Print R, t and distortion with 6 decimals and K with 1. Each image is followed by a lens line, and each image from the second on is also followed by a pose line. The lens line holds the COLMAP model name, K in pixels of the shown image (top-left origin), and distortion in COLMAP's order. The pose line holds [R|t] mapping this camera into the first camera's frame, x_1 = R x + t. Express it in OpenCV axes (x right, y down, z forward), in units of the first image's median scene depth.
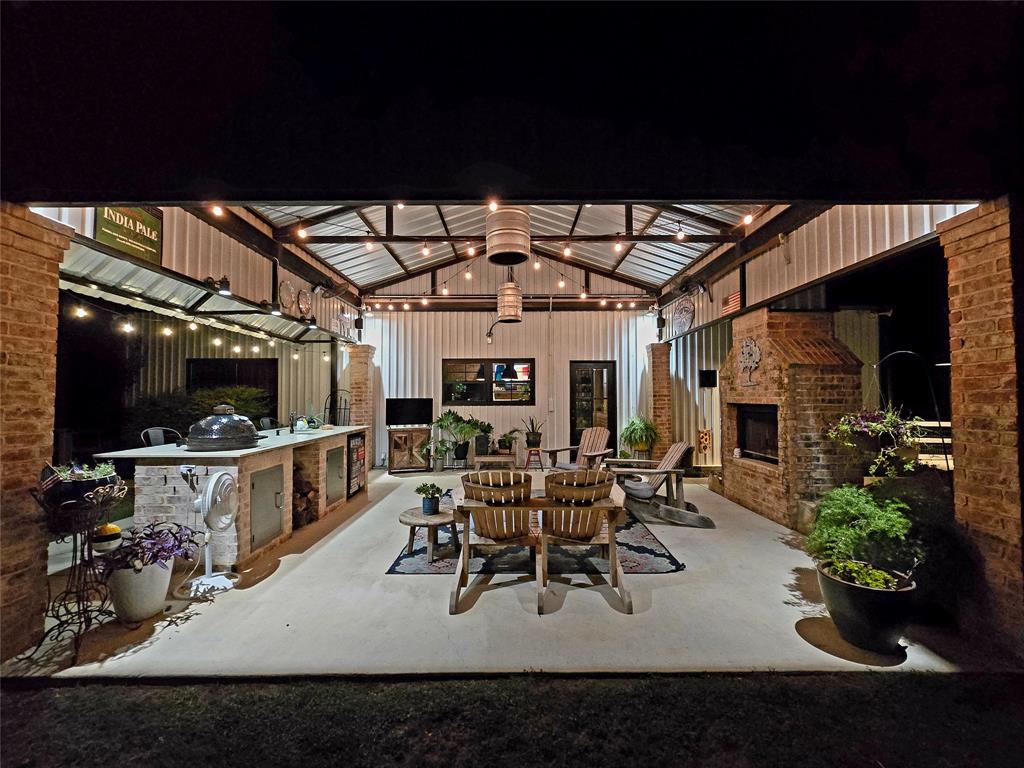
lens RADIAL K [[413.2, 0, 511.9], [0, 413.2, 384.7], [0, 0, 1]] dist [-0.002256, -0.000113]
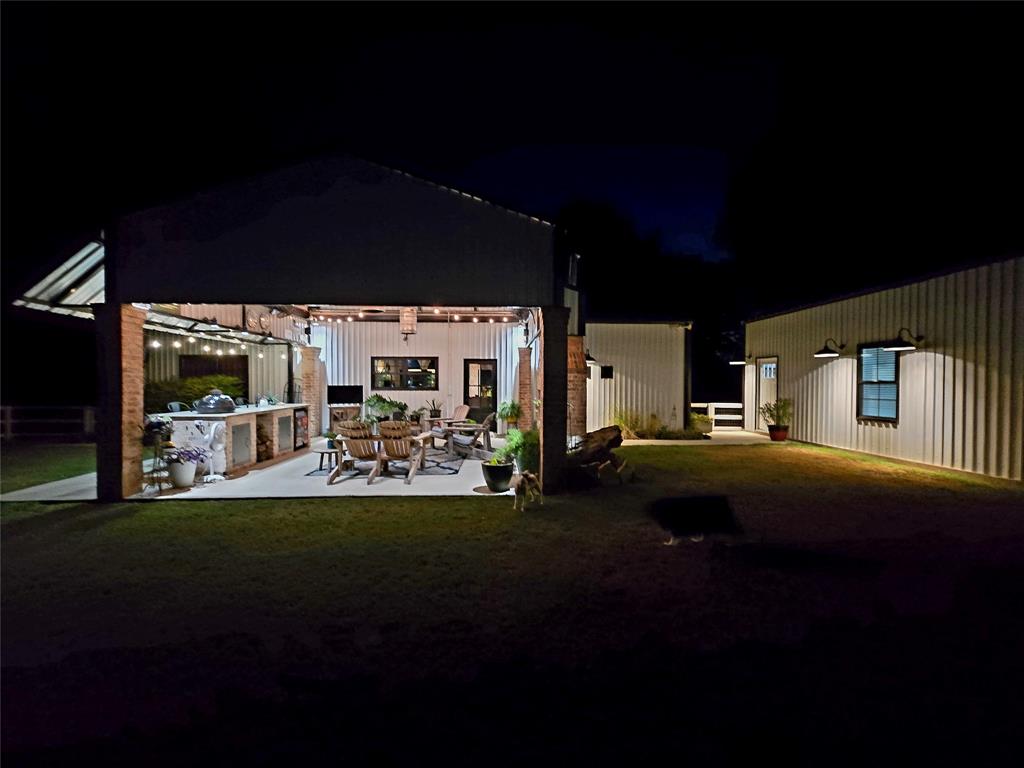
lens RADIAL K [[413.2, 0, 510.4], [0, 413.2, 387.4], [0, 0, 1]] dist [-0.002256, -0.000113]
pose [[0.999093, 0.005184, 0.042261, 0.356700], [-0.006963, 0.999091, 0.042056, -0.031763], [-0.042005, -0.042313, 0.998221, -0.594318]]
